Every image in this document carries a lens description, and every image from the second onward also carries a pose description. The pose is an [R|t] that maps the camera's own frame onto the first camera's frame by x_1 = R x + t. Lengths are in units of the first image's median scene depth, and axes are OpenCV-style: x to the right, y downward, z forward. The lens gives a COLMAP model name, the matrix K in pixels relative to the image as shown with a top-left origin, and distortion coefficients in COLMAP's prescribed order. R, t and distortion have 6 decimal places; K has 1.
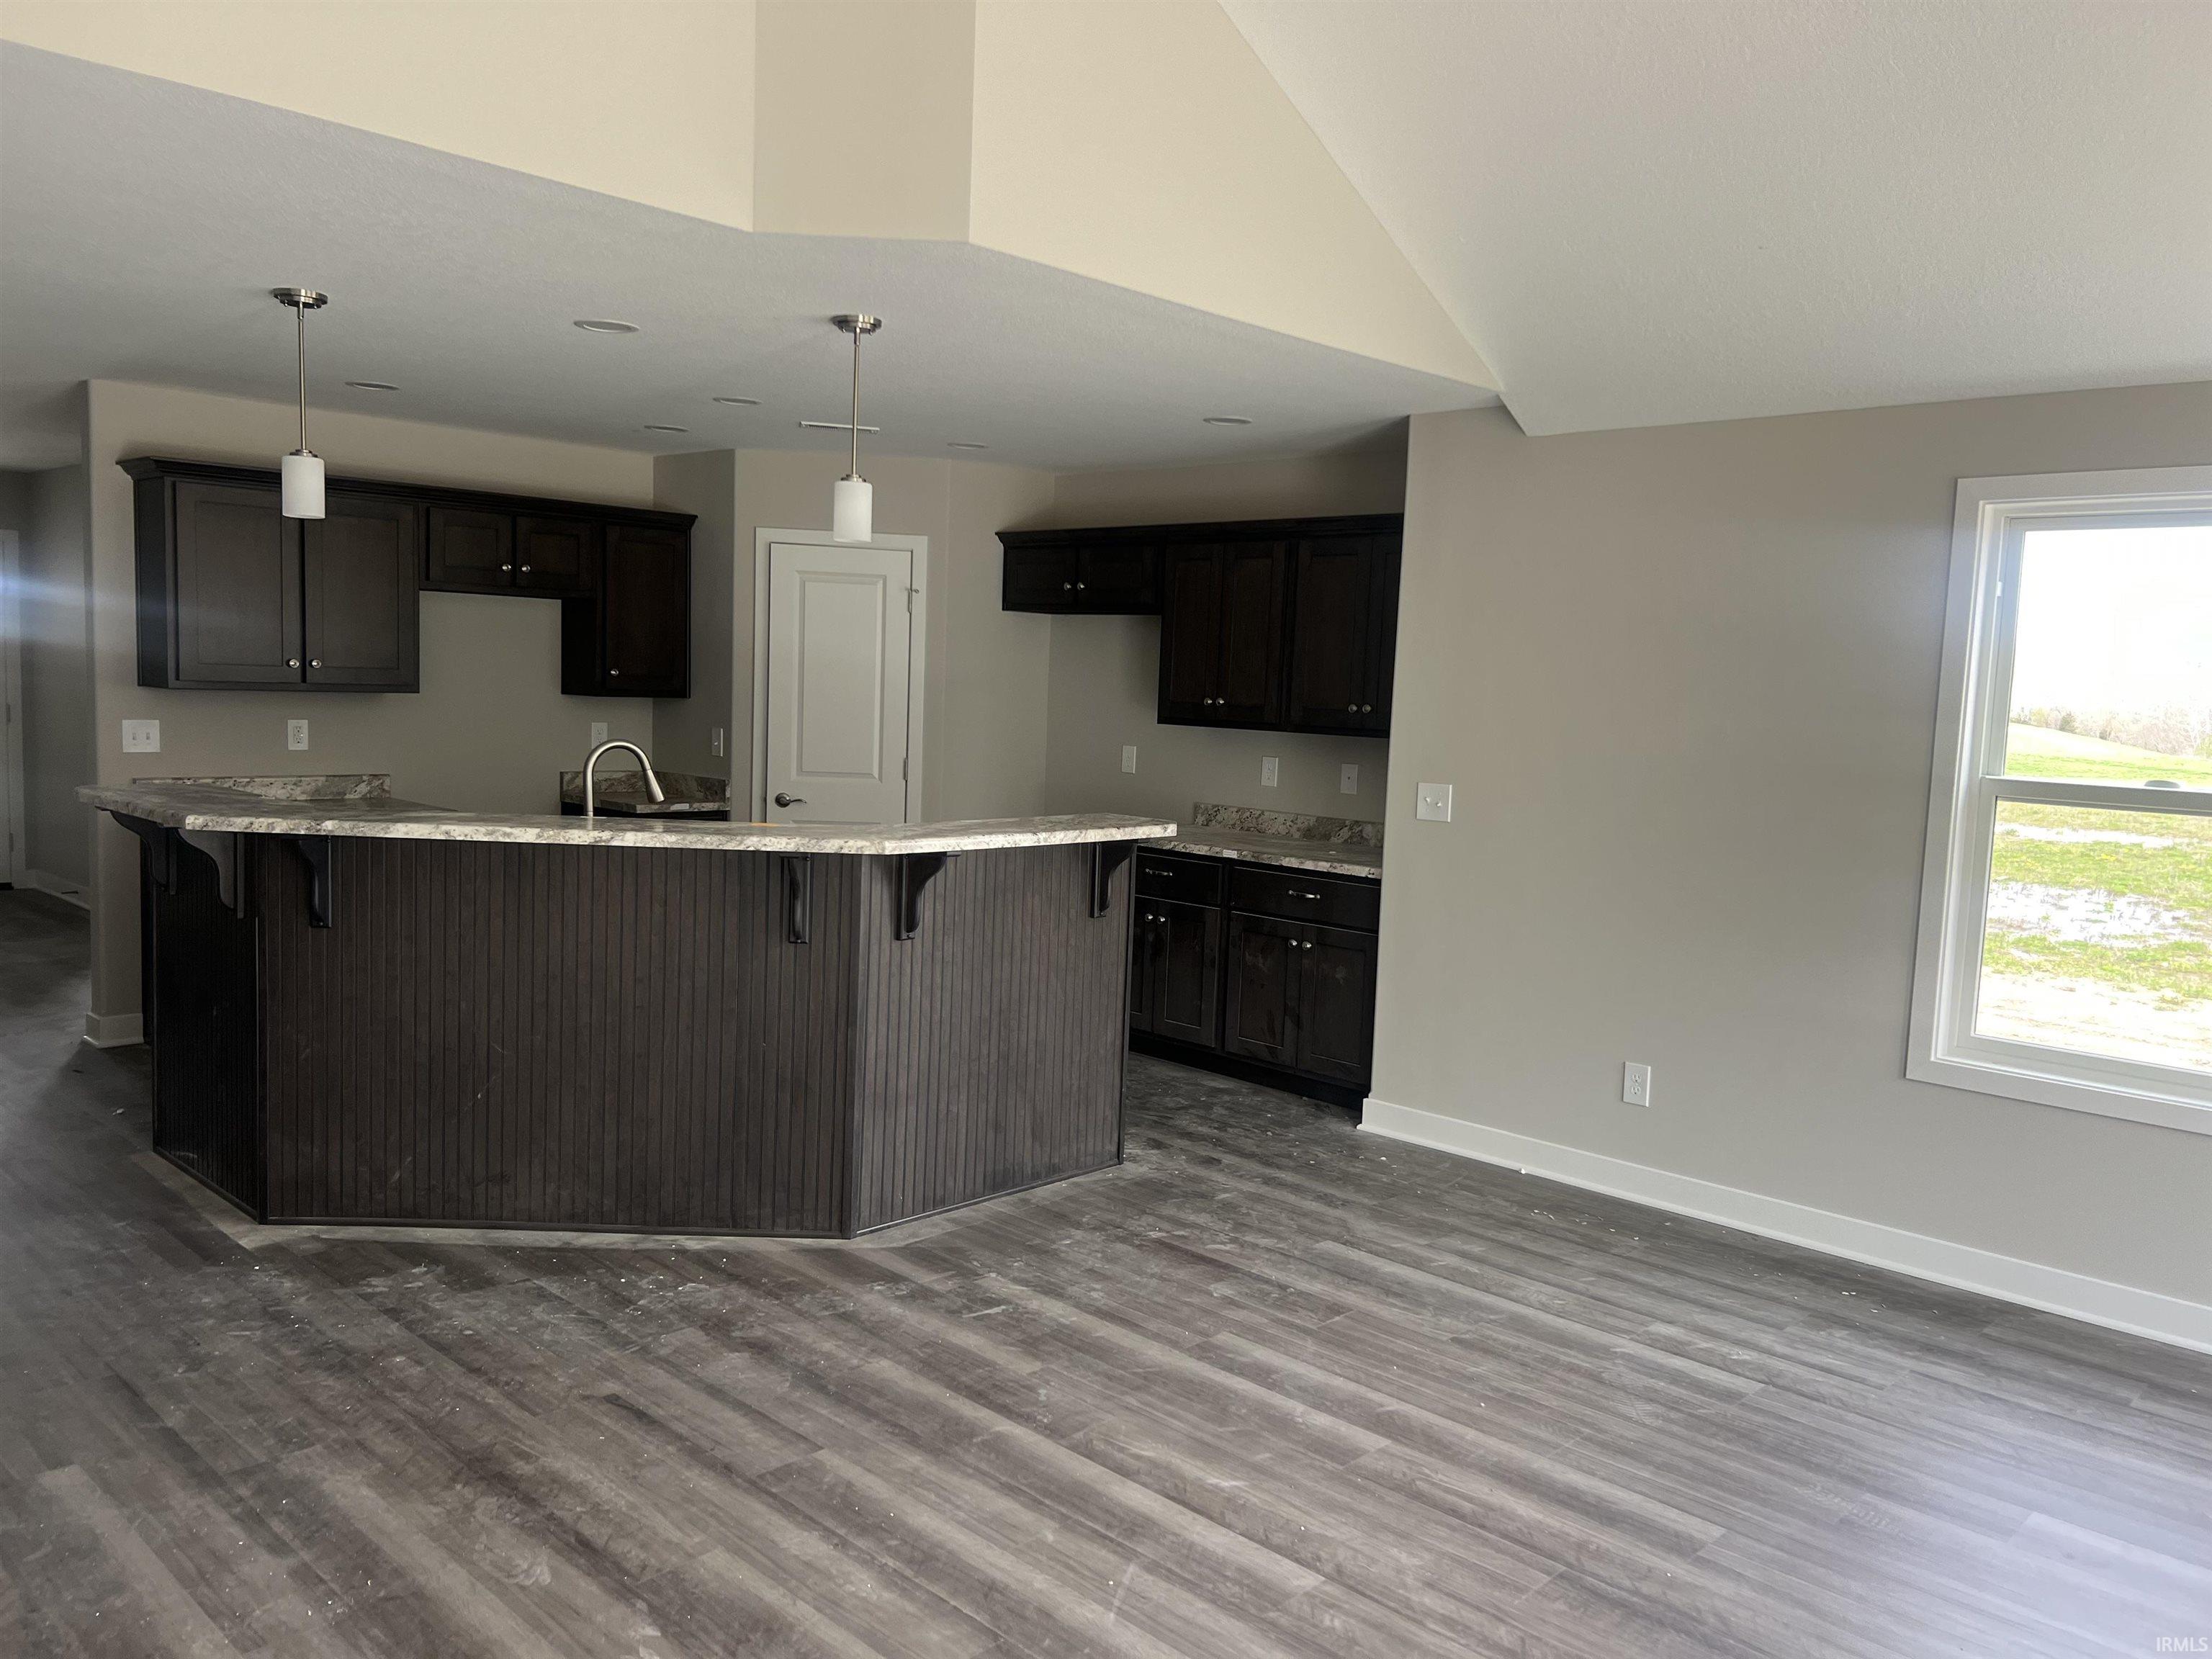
lens RADIAL K [[1669.4, 0, 1118.8], [0, 1669.4, 807.1], [0, 0, 1]] dist [0.050847, -0.053378]
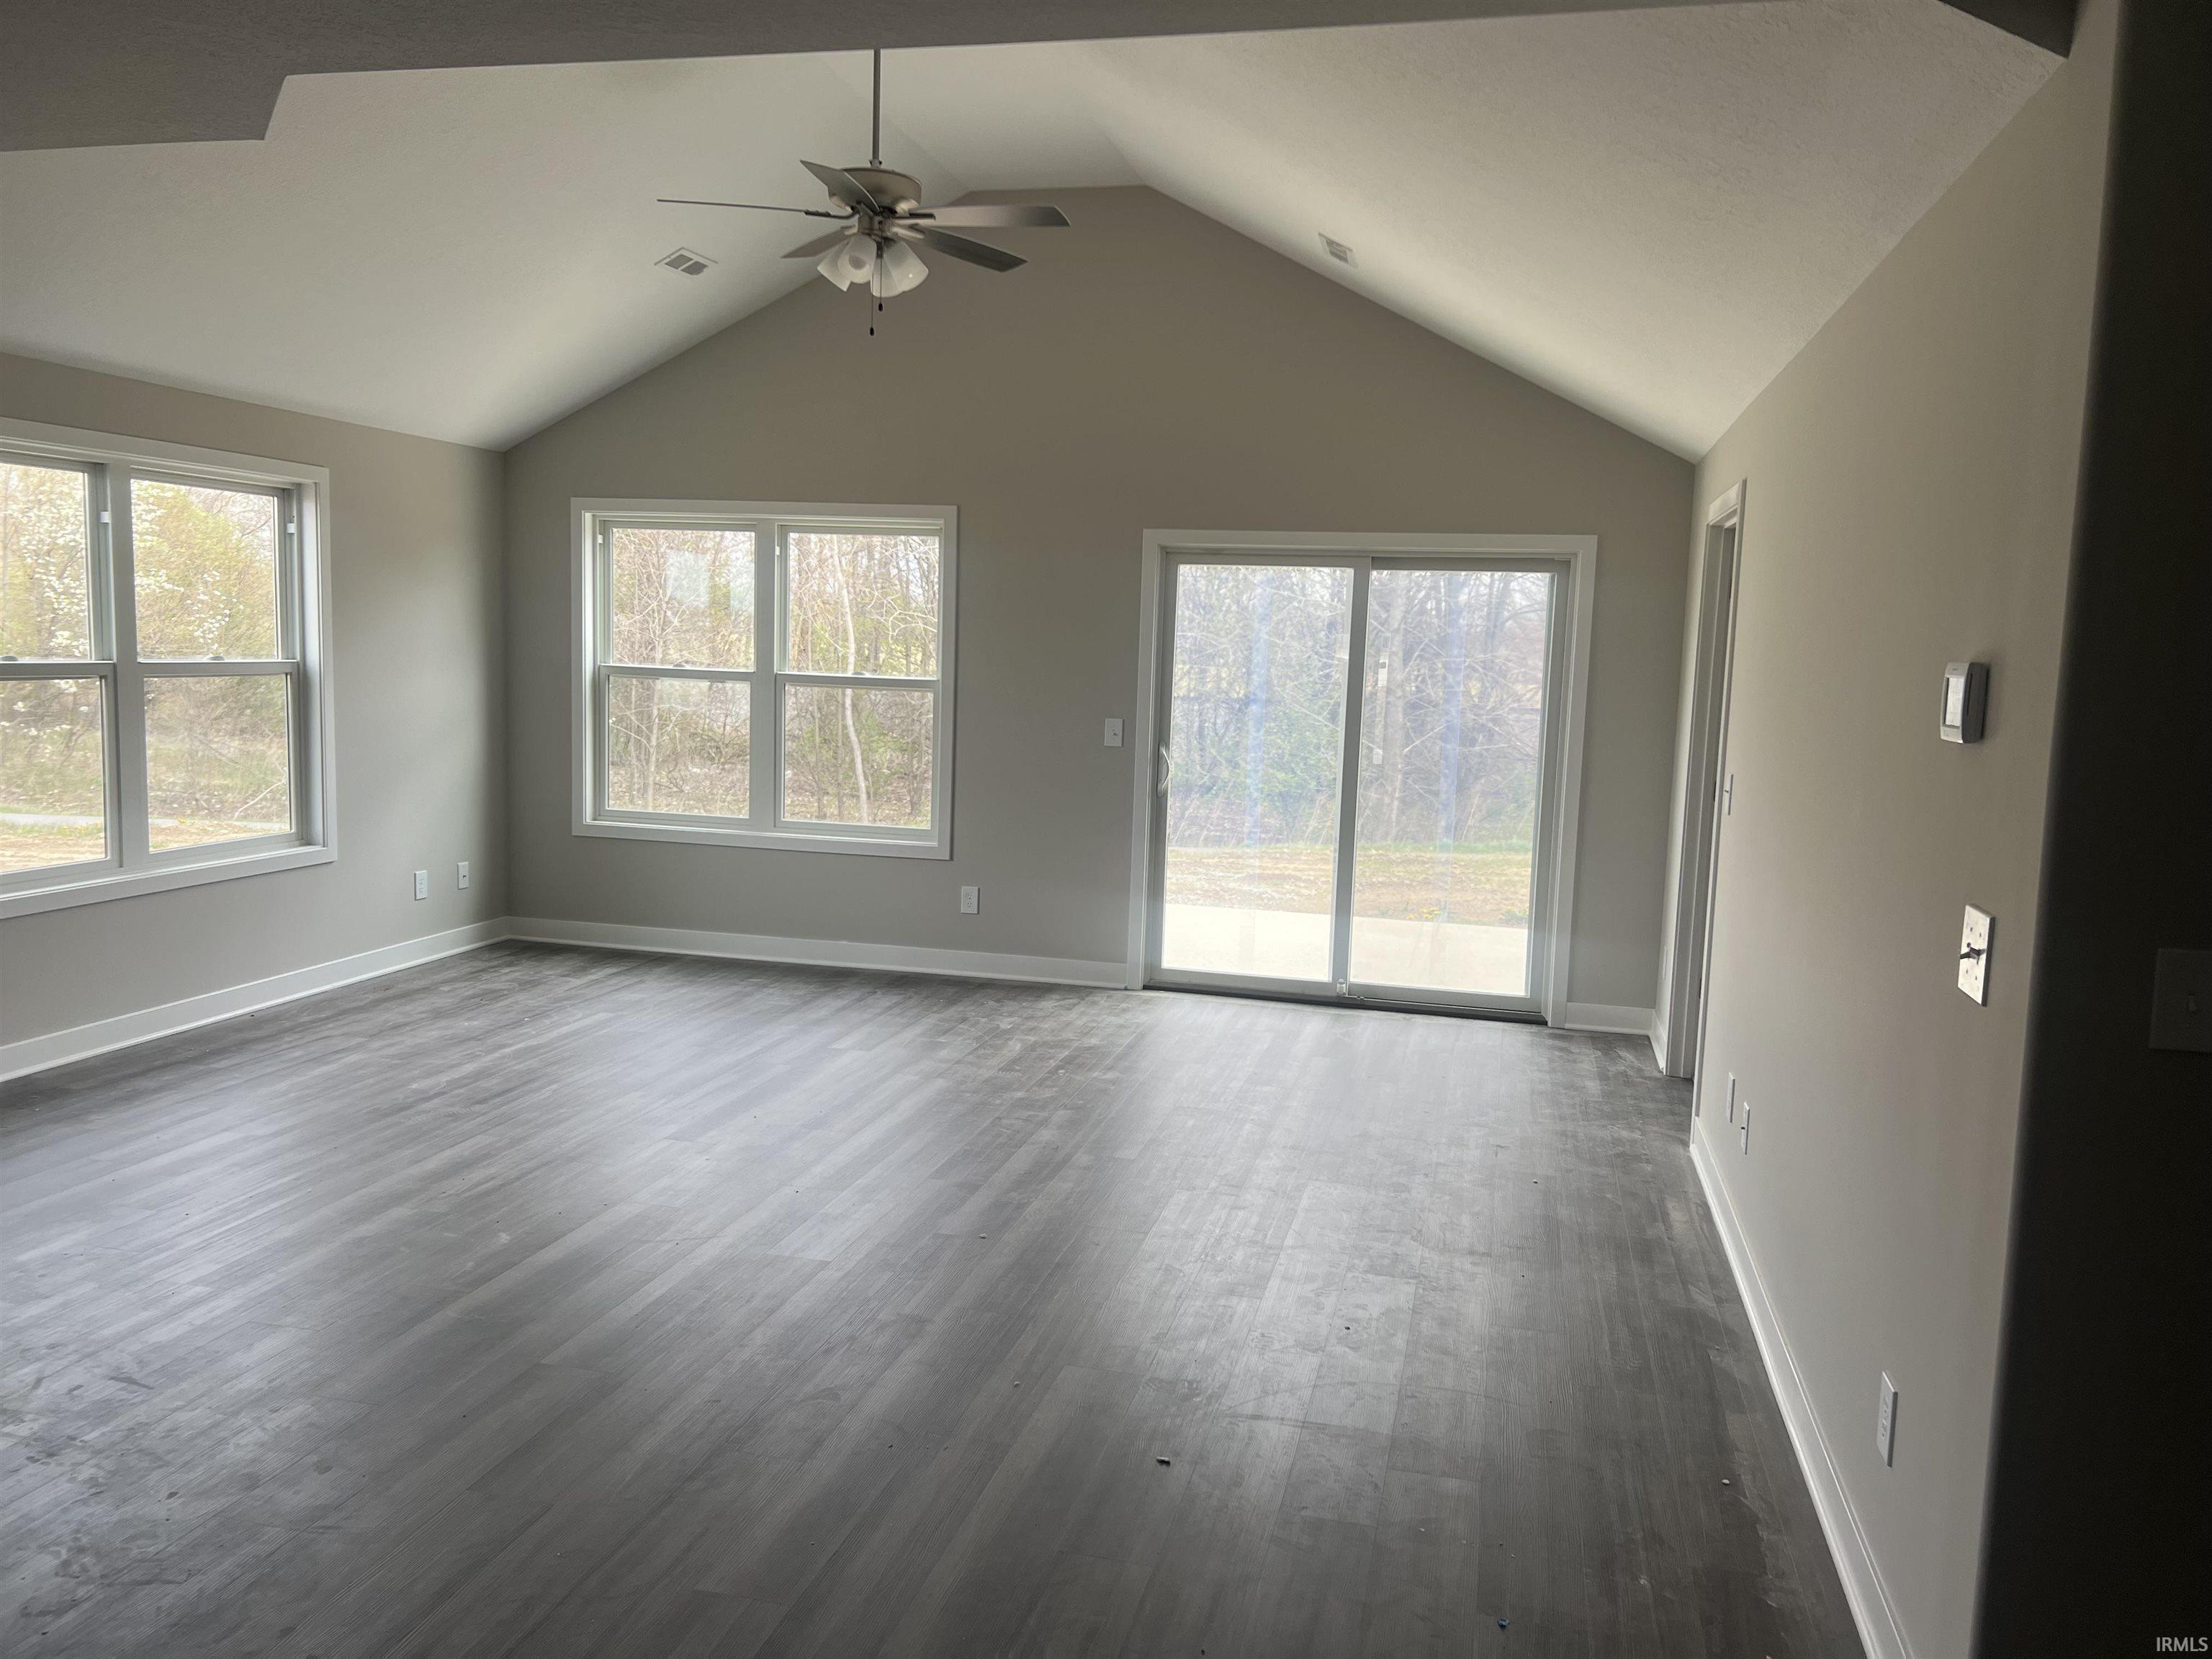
lens RADIAL K [[1669.4, 0, 1112.9], [0, 1669.4, 845.6], [0, 0, 1]] dist [0.050847, -0.053378]
pose [[-0.506677, -0.160578, 0.847049, -0.720559], [0.006381, 0.981776, 0.189935, -0.087421], [-0.862112, 0.101641, -0.496419, 0.695675]]
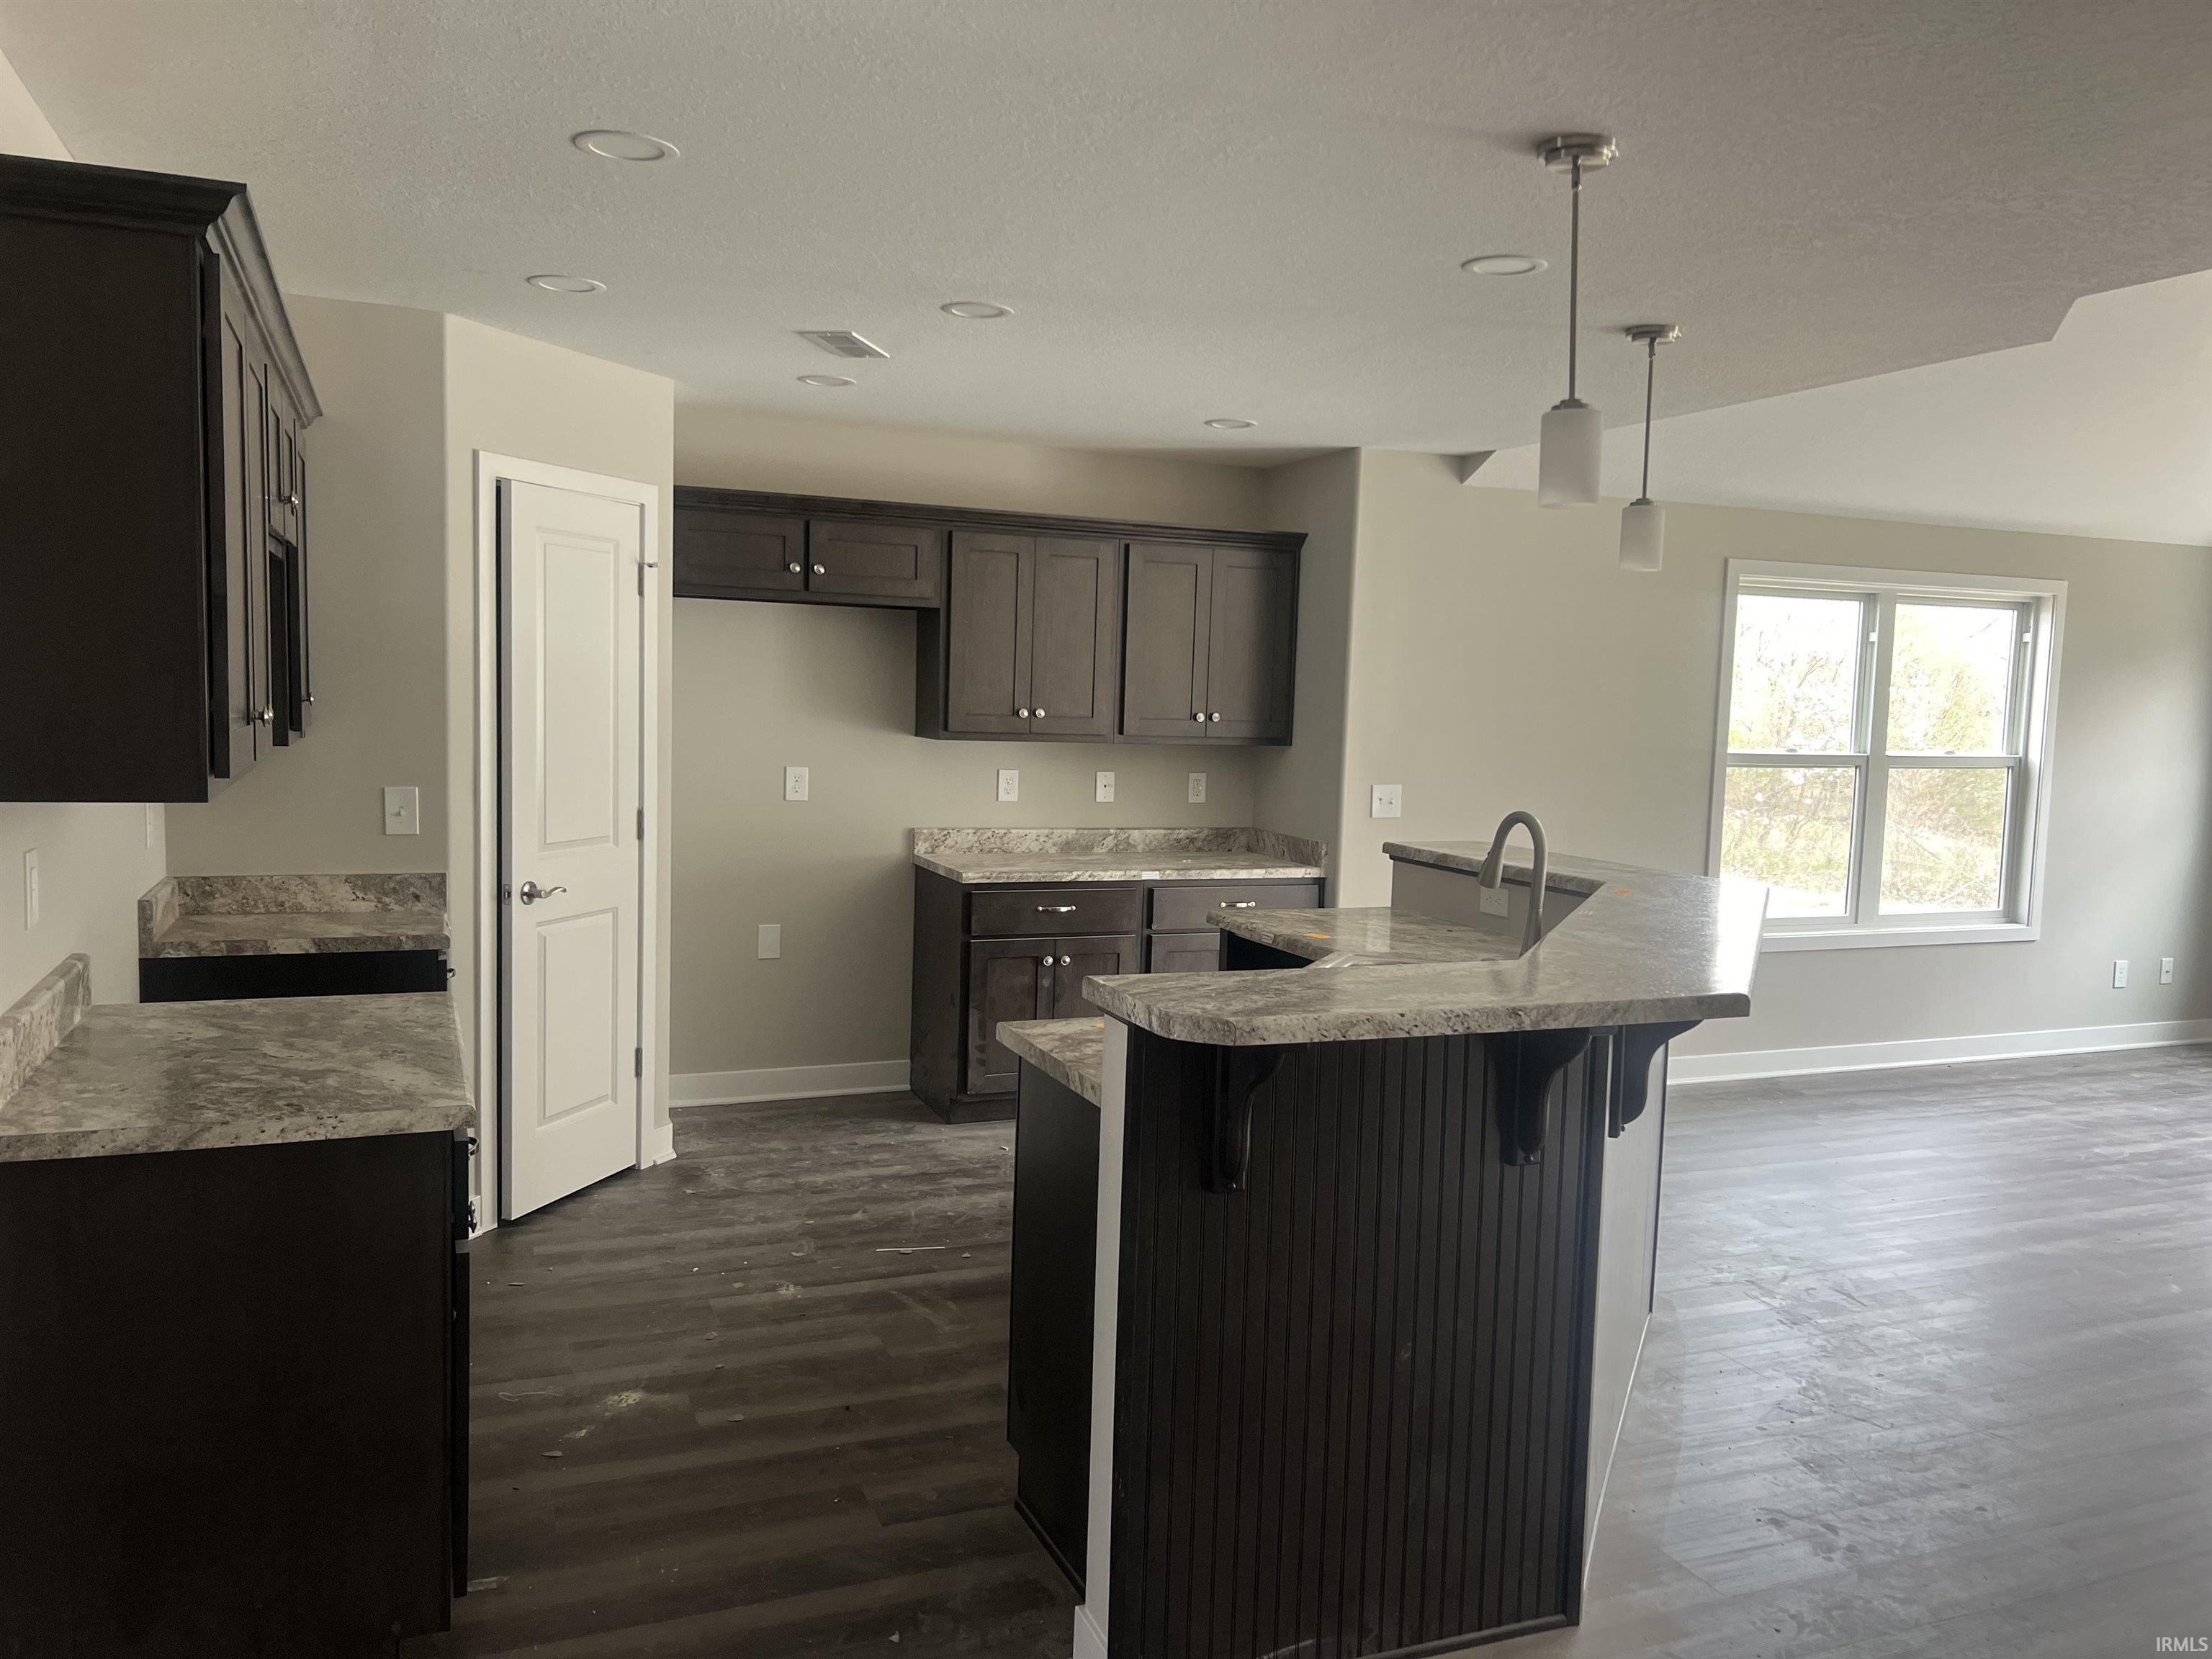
lens RADIAL K [[1669.4, 0, 1103.3], [0, 1669.4, 839.5], [0, 0, 1]] dist [0.050847, -0.053378]
pose [[0.394842, -0.110407, 0.912091, -0.895044], [0.055281, 0.993809, 0.096368, -0.094902], [-0.917084, 0.012372, 0.398501, 0.721143]]
